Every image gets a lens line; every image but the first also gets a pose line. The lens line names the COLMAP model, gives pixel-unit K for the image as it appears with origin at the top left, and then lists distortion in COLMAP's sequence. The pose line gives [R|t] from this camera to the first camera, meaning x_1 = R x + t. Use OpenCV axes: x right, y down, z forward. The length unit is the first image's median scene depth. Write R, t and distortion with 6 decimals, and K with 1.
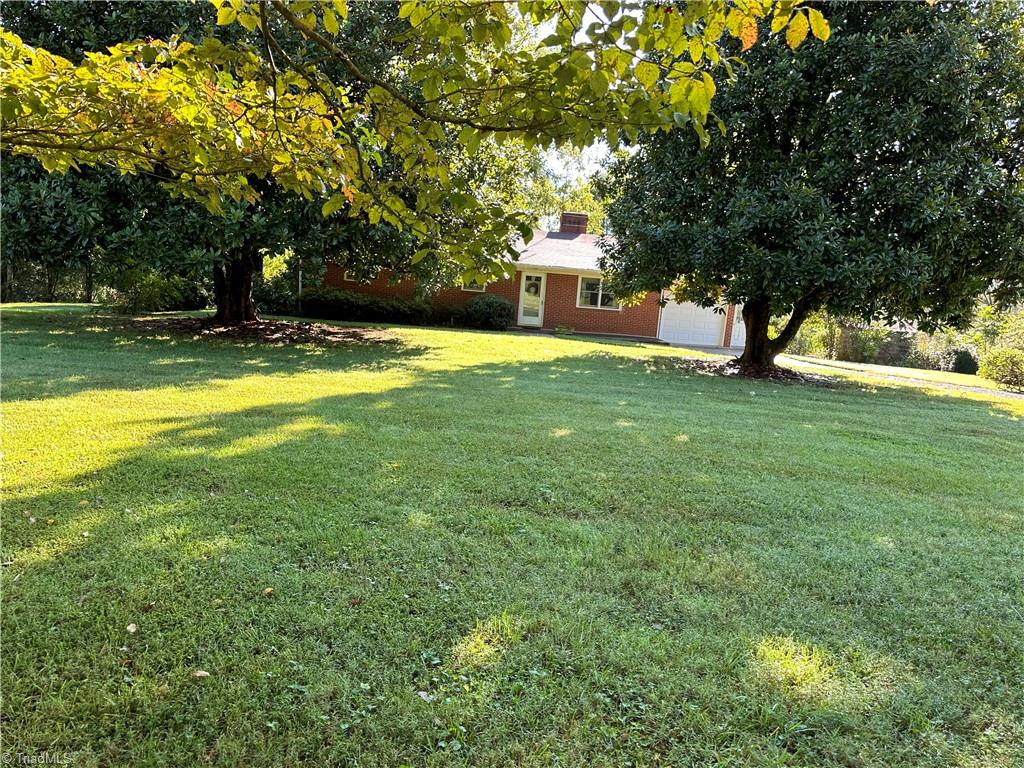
lens RADIAL K [[711.7, 0, 511.7], [0, 711.7, 390.5], [0, 0, 1]] dist [0.183700, -0.303788]
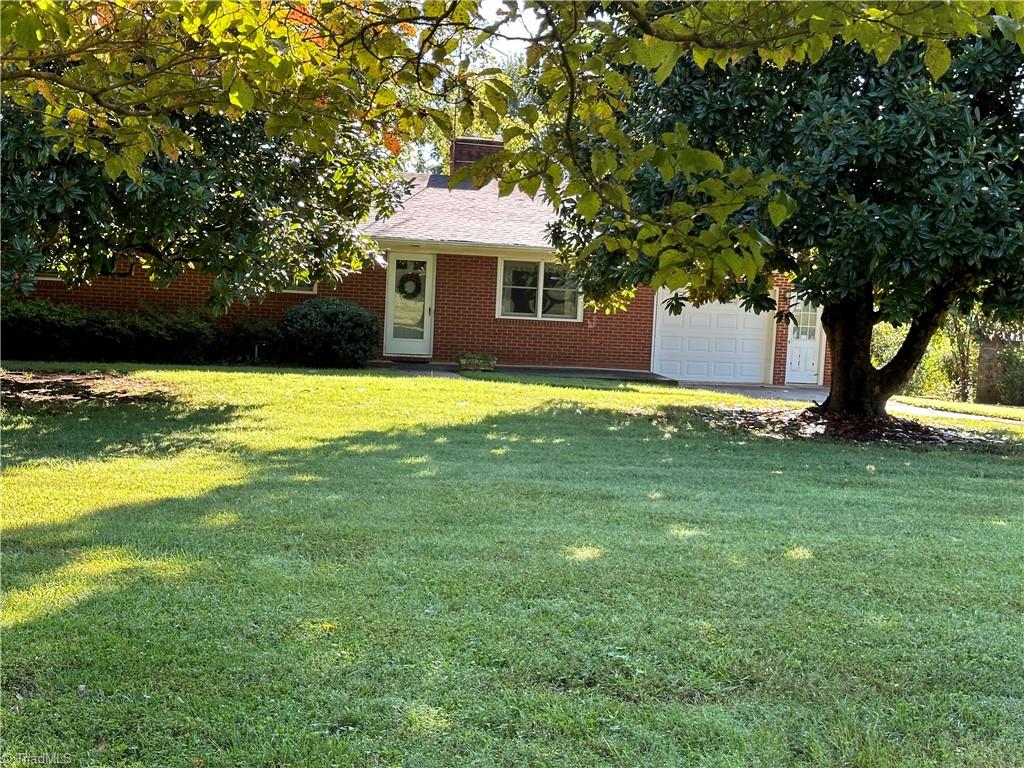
lens RADIAL K [[1425.1, 0, 489.2], [0, 1425.1, 384.4], [0, 0, 1]] dist [0.163705, -0.010383]
pose [[0.993136, -0.037171, 0.110904, -0.050820], [0.044839, 0.996713, -0.067469, 0.000985], [-0.108031, 0.071979, 0.991538, -0.026878]]
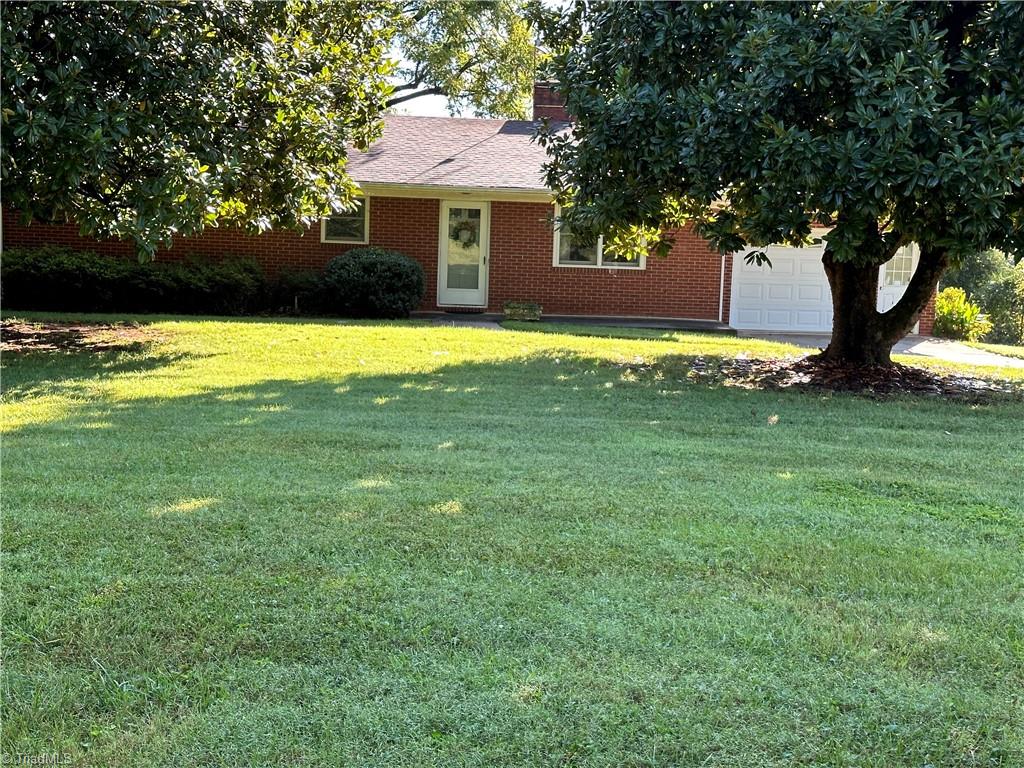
lens RADIAL K [[1425.1, 0, 489.2], [0, 1425.1, 384.4], [0, 0, 1]] dist [0.163705, -0.010383]
pose [[0.998245, -0.039827, -0.043830, 0.143782], [0.037943, 0.998354, -0.043010, 0.012153], [0.045471, 0.041271, 0.998113, 0.006993]]
